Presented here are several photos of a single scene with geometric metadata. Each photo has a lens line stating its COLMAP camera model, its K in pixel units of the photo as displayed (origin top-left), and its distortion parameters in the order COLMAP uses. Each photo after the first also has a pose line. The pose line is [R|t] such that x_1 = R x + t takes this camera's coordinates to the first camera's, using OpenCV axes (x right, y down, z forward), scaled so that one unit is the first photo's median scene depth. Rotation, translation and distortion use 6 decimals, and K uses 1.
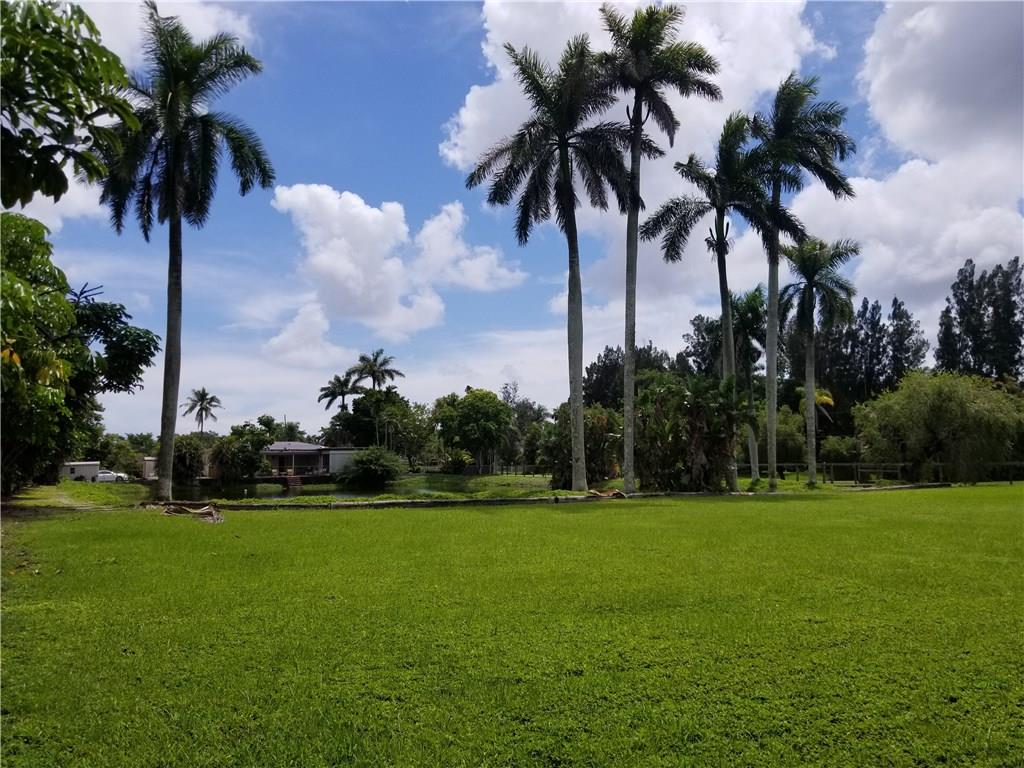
lens RADIAL K [[856.1, 0, 518.7], [0, 856.1, 379.3], [0, 0, 1]] dist [0.068750, -0.053763]
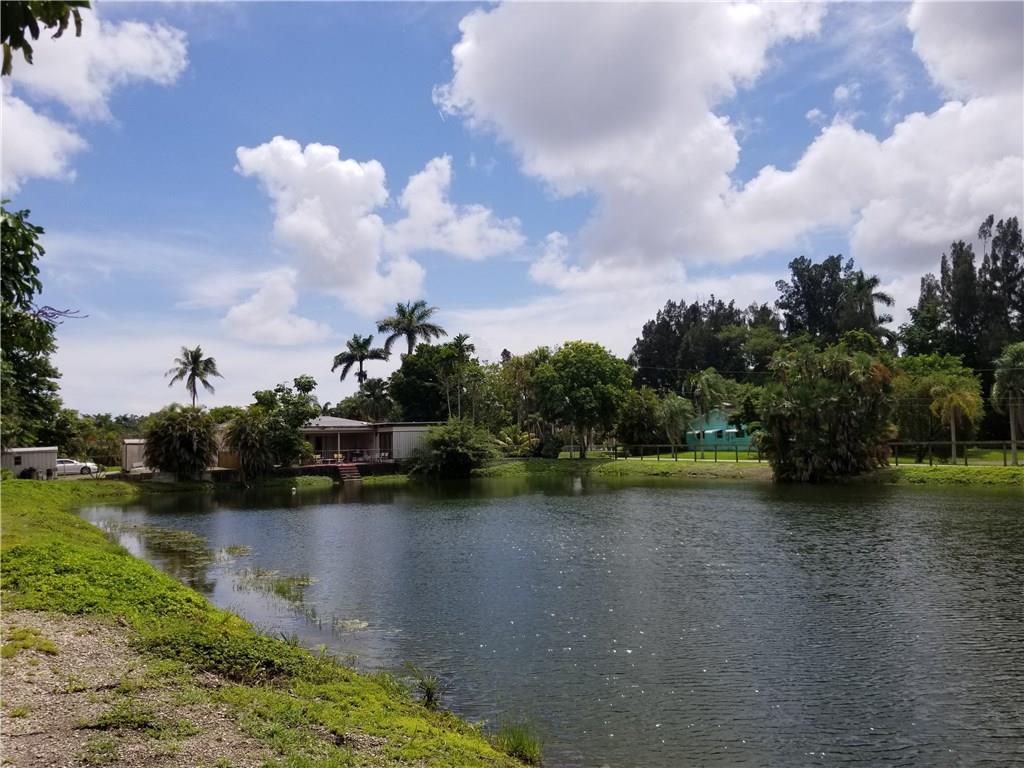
lens RADIAL K [[856.1, 0, 510.1], [0, 856.1, 382.7], [0, 0, 1]] dist [0.068750, -0.053763]
pose [[0.999280, -0.010621, 0.036418, -0.148053], [0.009534, 0.999507, 0.029907, 0.026721], [-0.036717, -0.029539, 0.998889, 0.298050]]
